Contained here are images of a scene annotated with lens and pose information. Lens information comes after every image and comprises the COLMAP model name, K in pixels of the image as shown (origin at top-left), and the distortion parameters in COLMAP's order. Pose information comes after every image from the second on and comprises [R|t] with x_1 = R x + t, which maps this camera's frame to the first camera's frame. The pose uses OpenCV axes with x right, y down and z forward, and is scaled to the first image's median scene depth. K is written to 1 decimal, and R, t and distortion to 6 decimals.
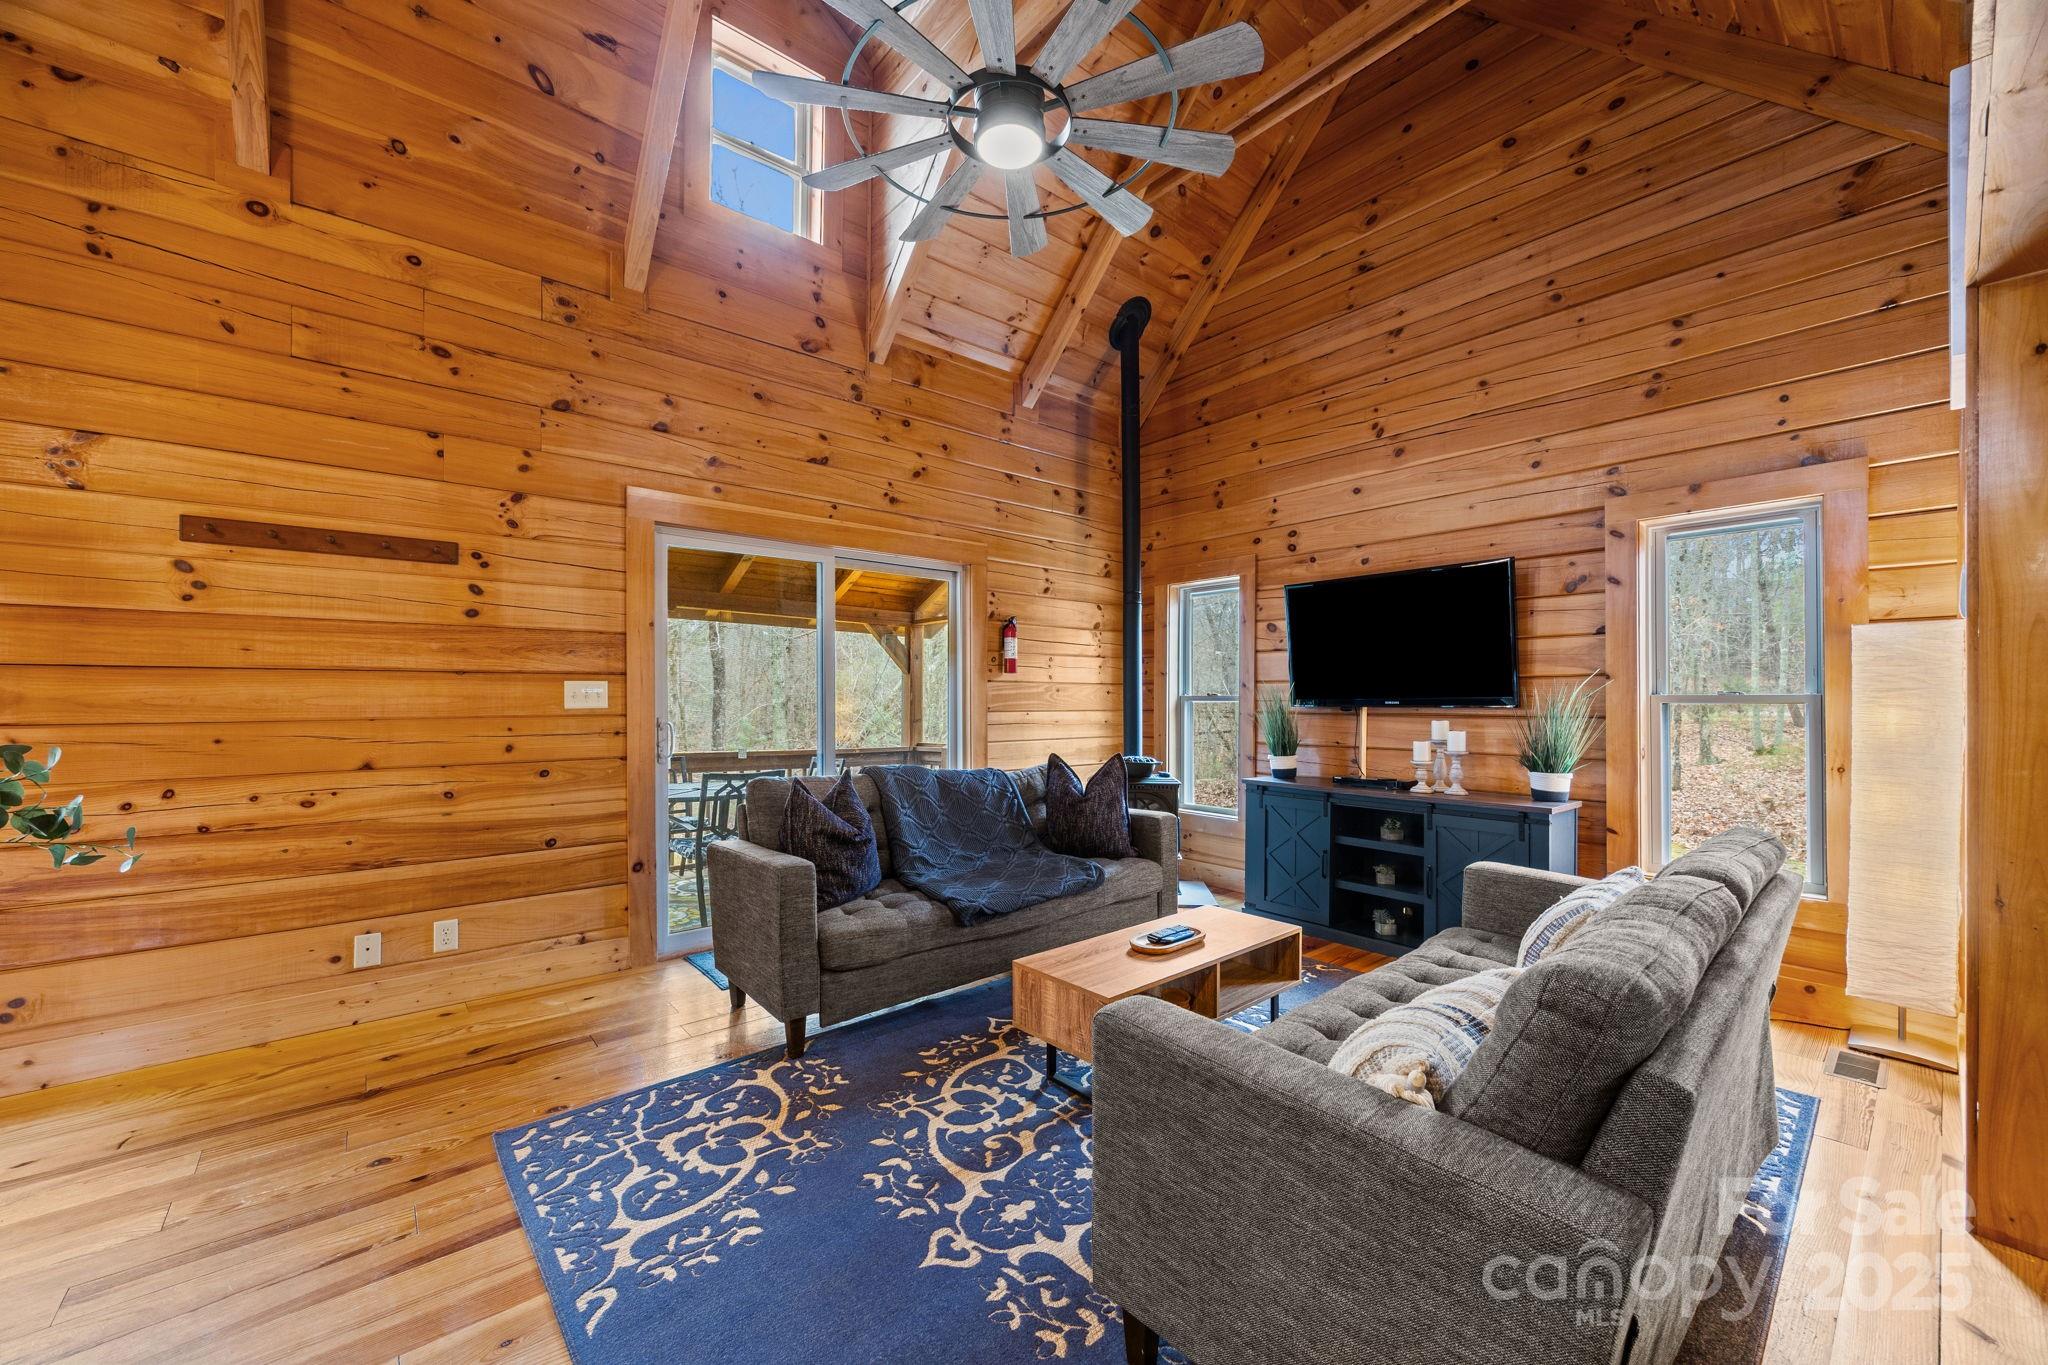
lens RADIAL K [[789.7, 0, 1027.6], [0, 789.7, 697.8], [0, 0, 1]] dist [0.001203, 0.000373]
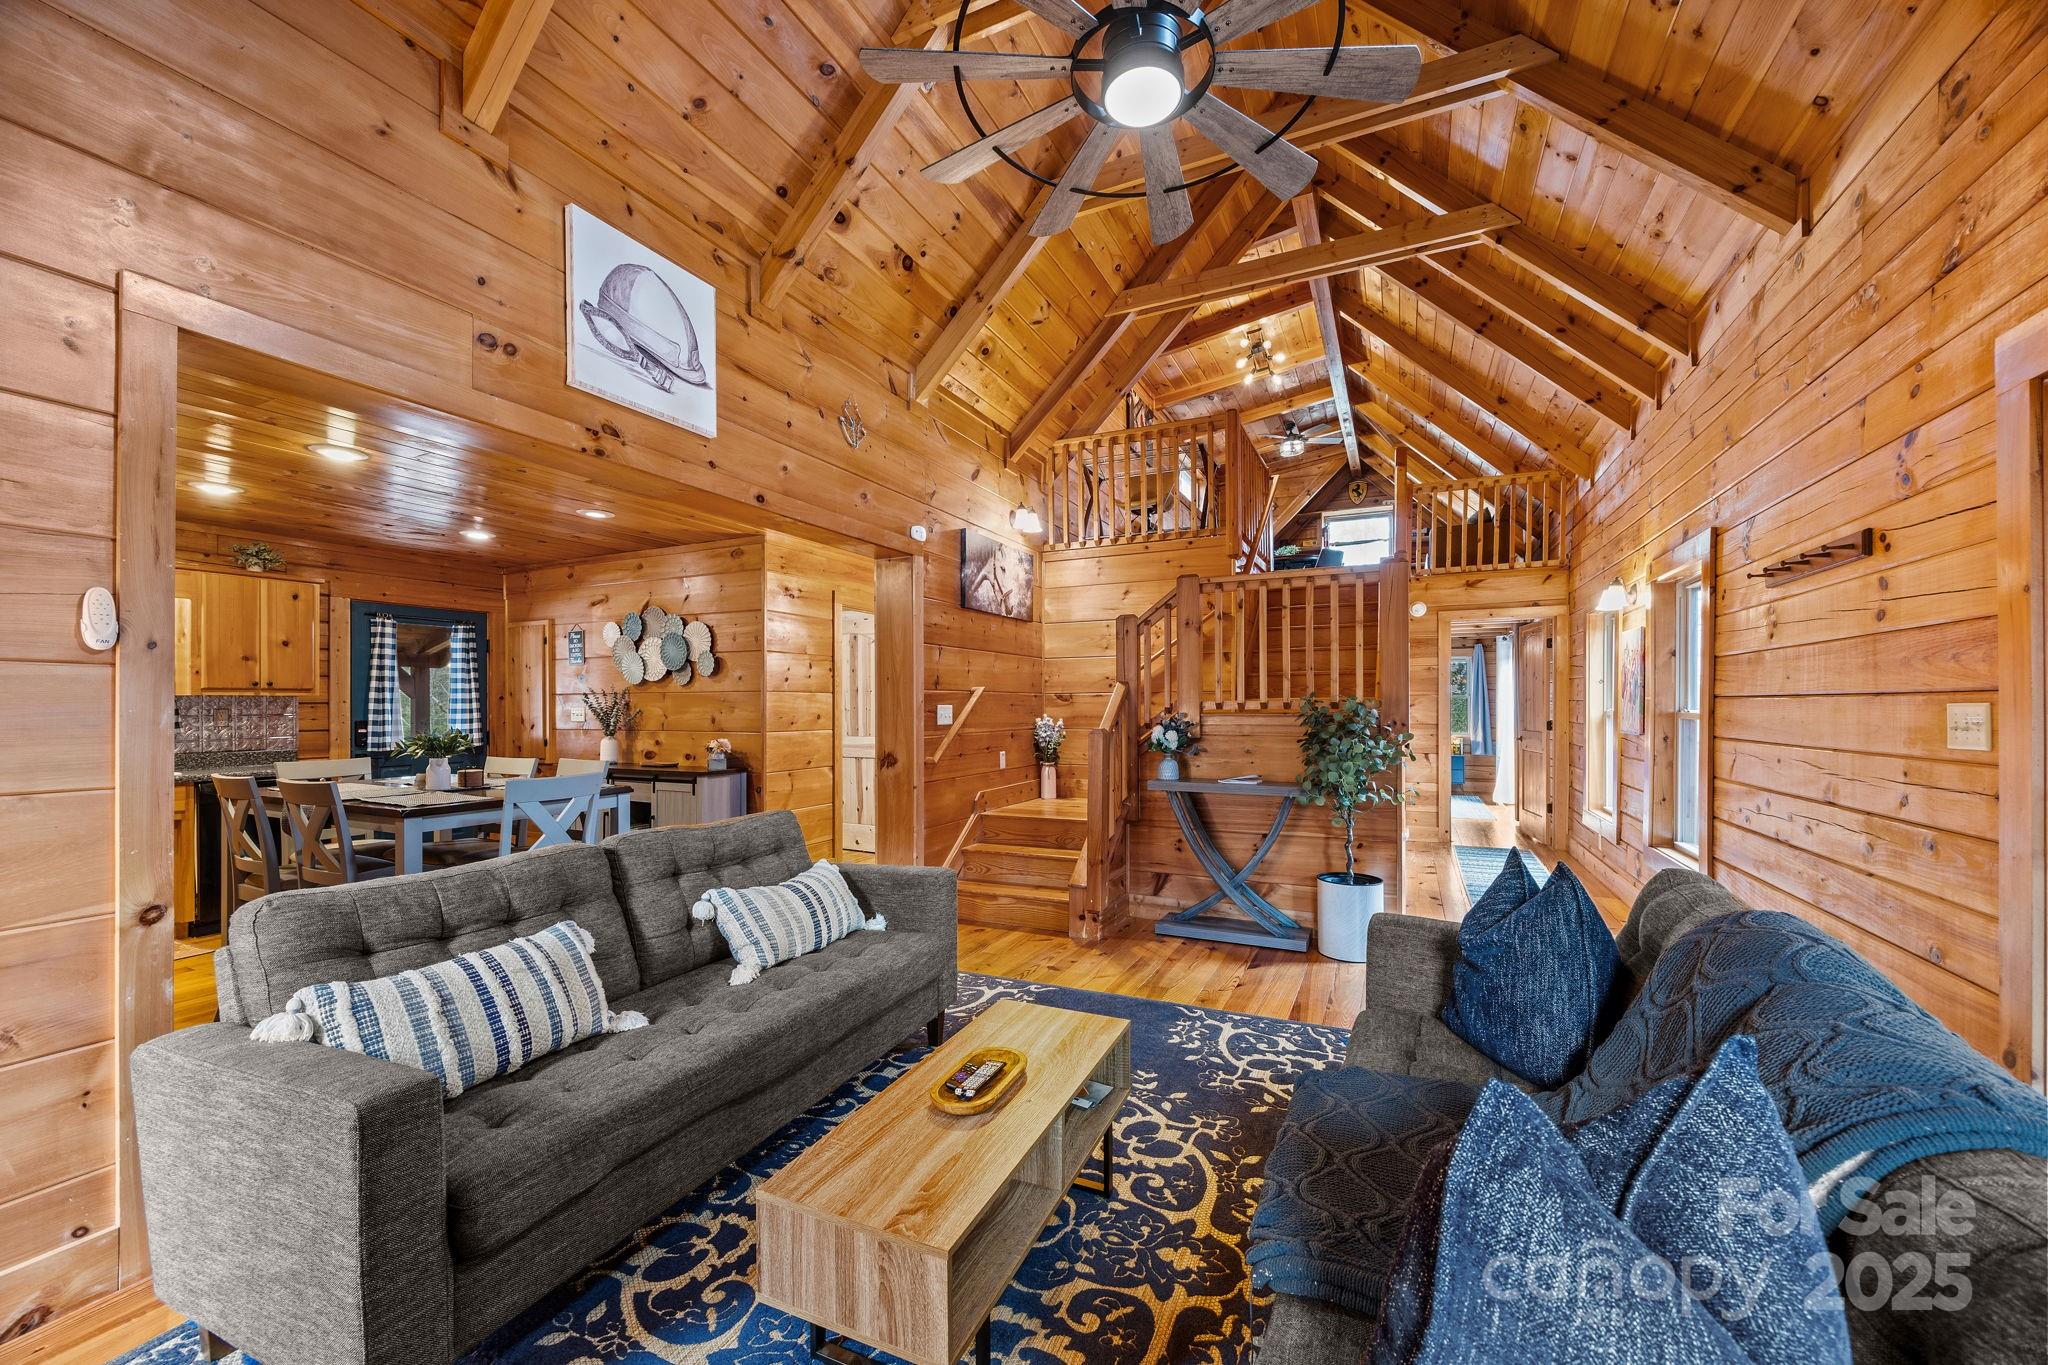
lens RADIAL K [[789.7, 0, 1026.3], [0, 789.7, 697.3], [0, 0, 1]] dist [0.001203, 0.000373]
pose [[-0.913145, -0.003514, -0.407619, 0.327904], [-0.000730, 0.999975, -0.006986, -0.021562], [0.407634, -0.006081, -0.913125, 1.269641]]
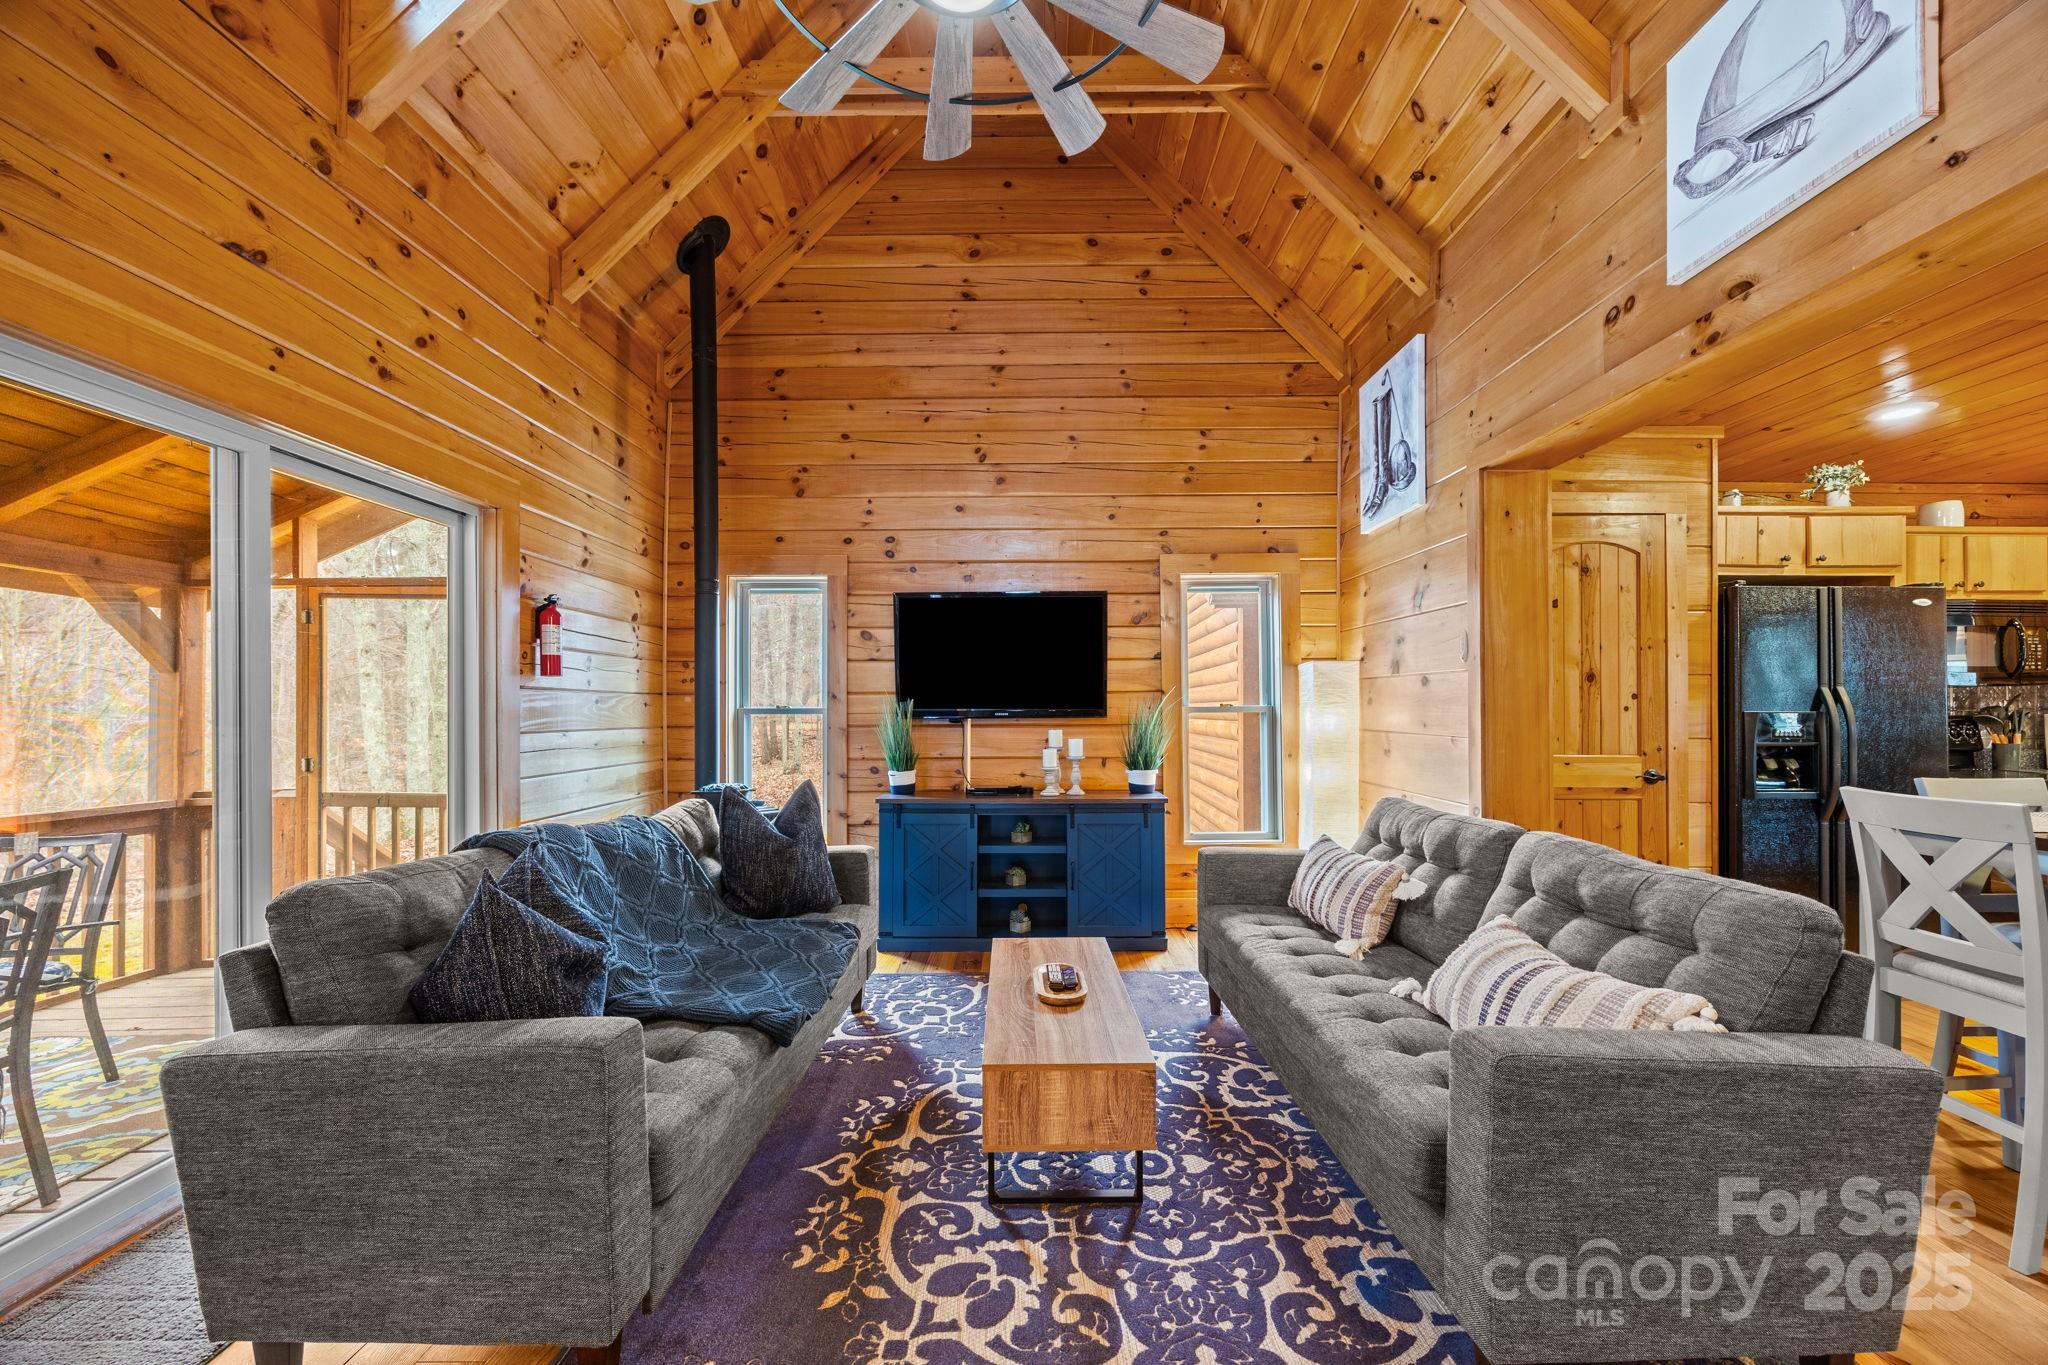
lens RADIAL K [[789.7, 0, 1031.4], [0, 789.7, 703.8], [0, 0, 1]] dist [0.001203, 0.000373]
pose [[0.646869, 0.000582, 0.762601, -0.398495], [0.004345, 0.999981, -0.004449, -0.003672], [-0.762589, 0.006191, 0.646854, 0.342526]]
